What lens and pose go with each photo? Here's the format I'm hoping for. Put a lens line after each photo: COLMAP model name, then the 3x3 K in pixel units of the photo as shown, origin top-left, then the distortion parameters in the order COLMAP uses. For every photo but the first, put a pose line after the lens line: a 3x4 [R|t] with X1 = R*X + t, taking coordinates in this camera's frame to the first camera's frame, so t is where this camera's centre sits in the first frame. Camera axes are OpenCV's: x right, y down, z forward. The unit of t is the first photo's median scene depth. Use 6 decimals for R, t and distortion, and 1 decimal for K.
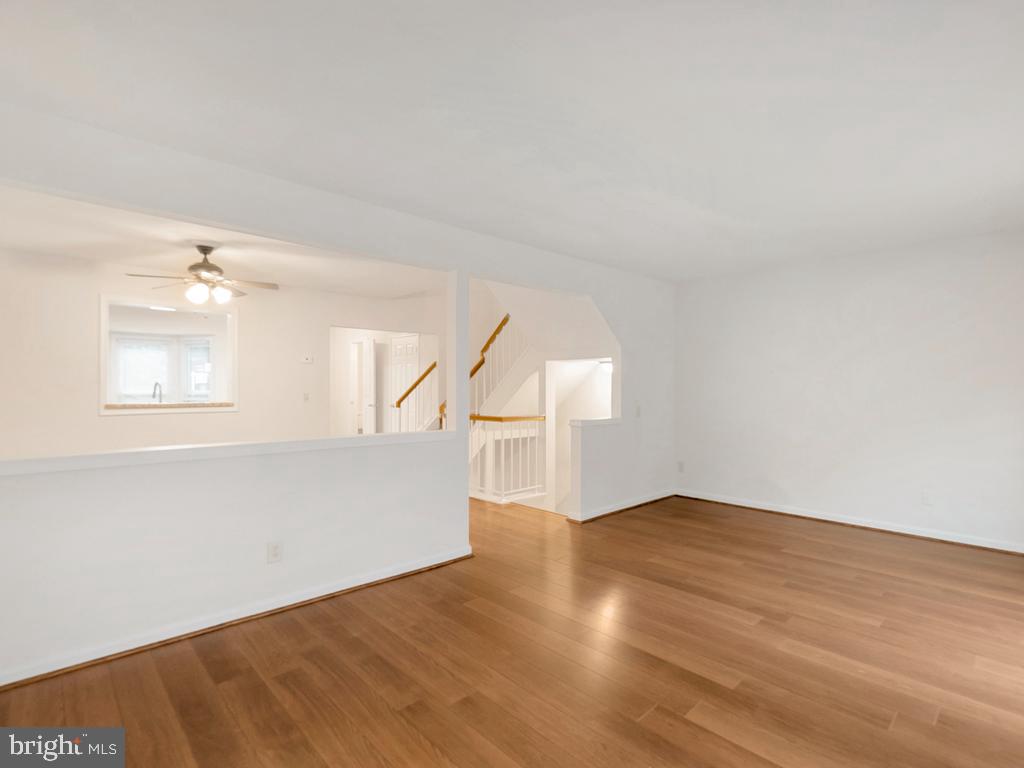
lens RADIAL K [[516.9, 0, 515.0], [0, 516.9, 386.0], [0, 0, 1]] dist [0.001010, -0.000373]
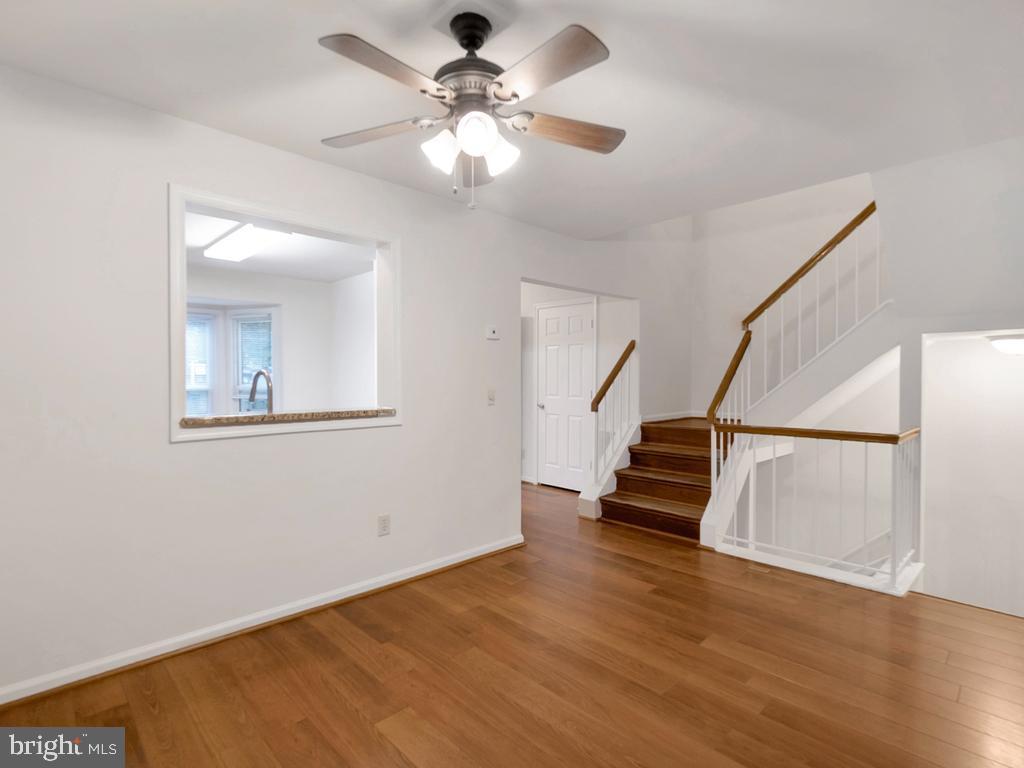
lens RADIAL K [[516.9, 0, 508.8], [0, 516.9, 382.3], [0, 0, 1]] dist [0.001010, -0.000373]
pose [[0.998691, -0.010148, 0.050136, -0.414363], [0.010272, 0.999945, -0.002218, 0.006240], [-0.050111, 0.002730, 0.998740, 0.416838]]
